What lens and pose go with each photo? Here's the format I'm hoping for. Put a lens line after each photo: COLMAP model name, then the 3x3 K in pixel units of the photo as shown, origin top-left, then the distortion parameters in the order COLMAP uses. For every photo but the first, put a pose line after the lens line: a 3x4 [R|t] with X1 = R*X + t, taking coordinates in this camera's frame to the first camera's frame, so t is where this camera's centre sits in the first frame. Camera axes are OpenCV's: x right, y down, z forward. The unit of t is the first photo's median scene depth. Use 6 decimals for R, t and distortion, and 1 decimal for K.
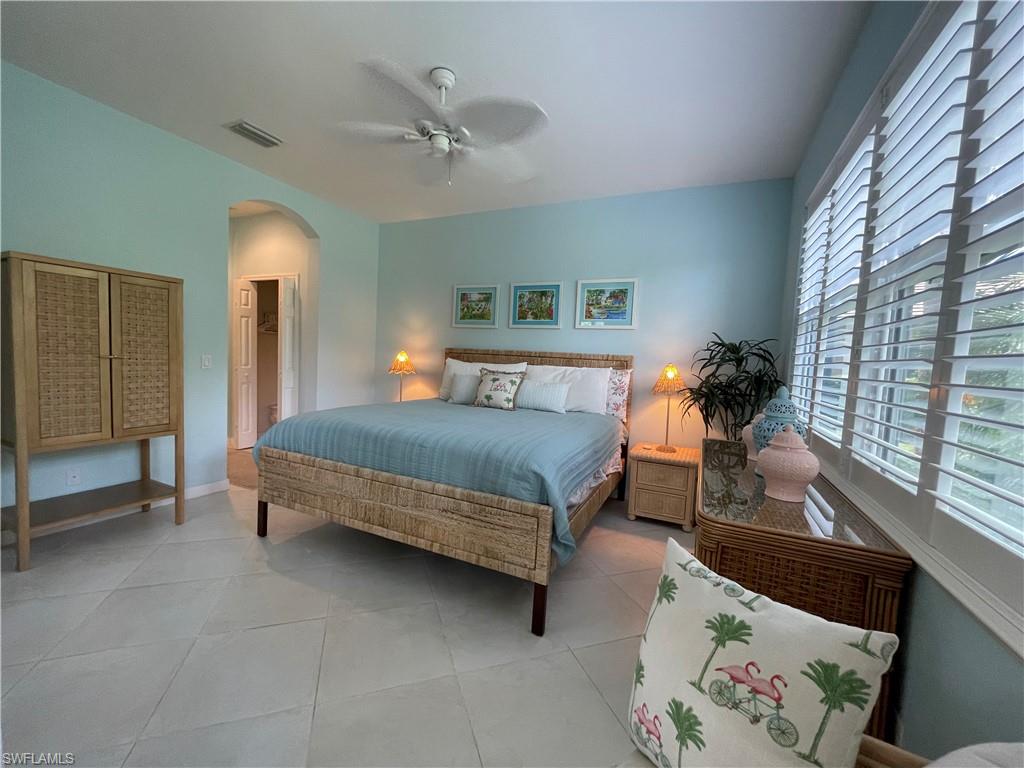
lens RADIAL K [[417.3, 0, 511.4], [0, 417.3, 384.5], [0, 0, 1]] dist [-0.013410, 0.000550]
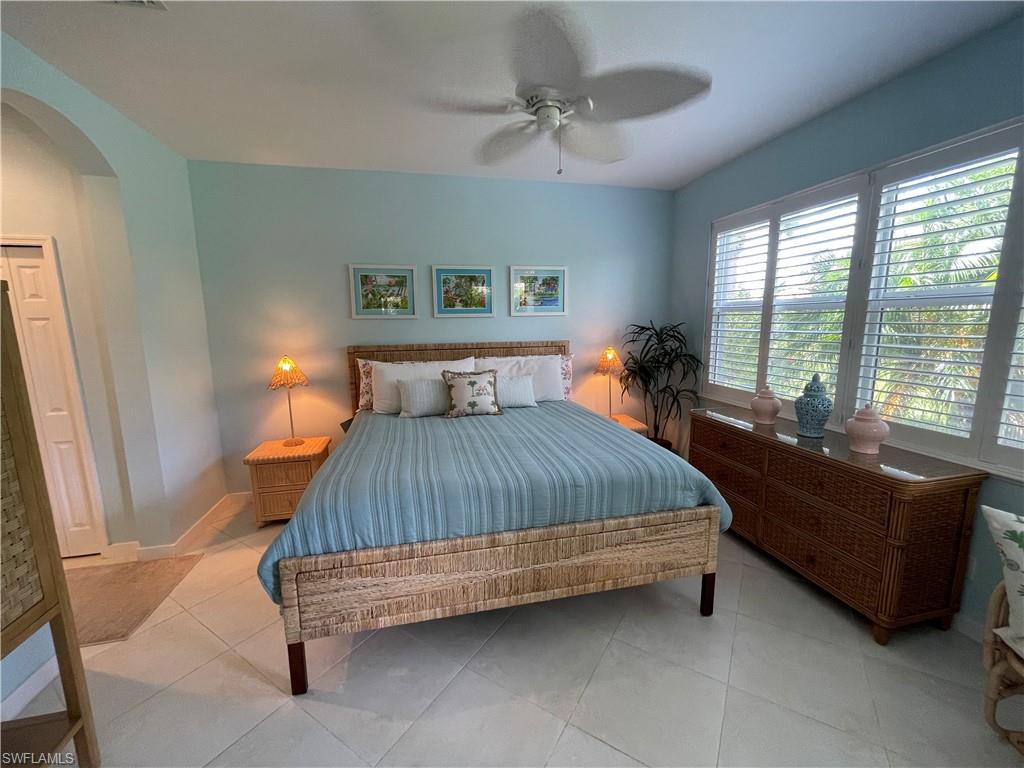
lens RADIAL K [[417.3, 0, 511.6], [0, 417.3, 383.9], [0, 0, 1]] dist [-0.013410, 0.000550]
pose [[0.780361, -0.155373, 0.605719, -0.476814], [0.089658, 0.986433, 0.137522, -0.116328], [-0.618868, -0.053009, 0.783704, 0.234641]]
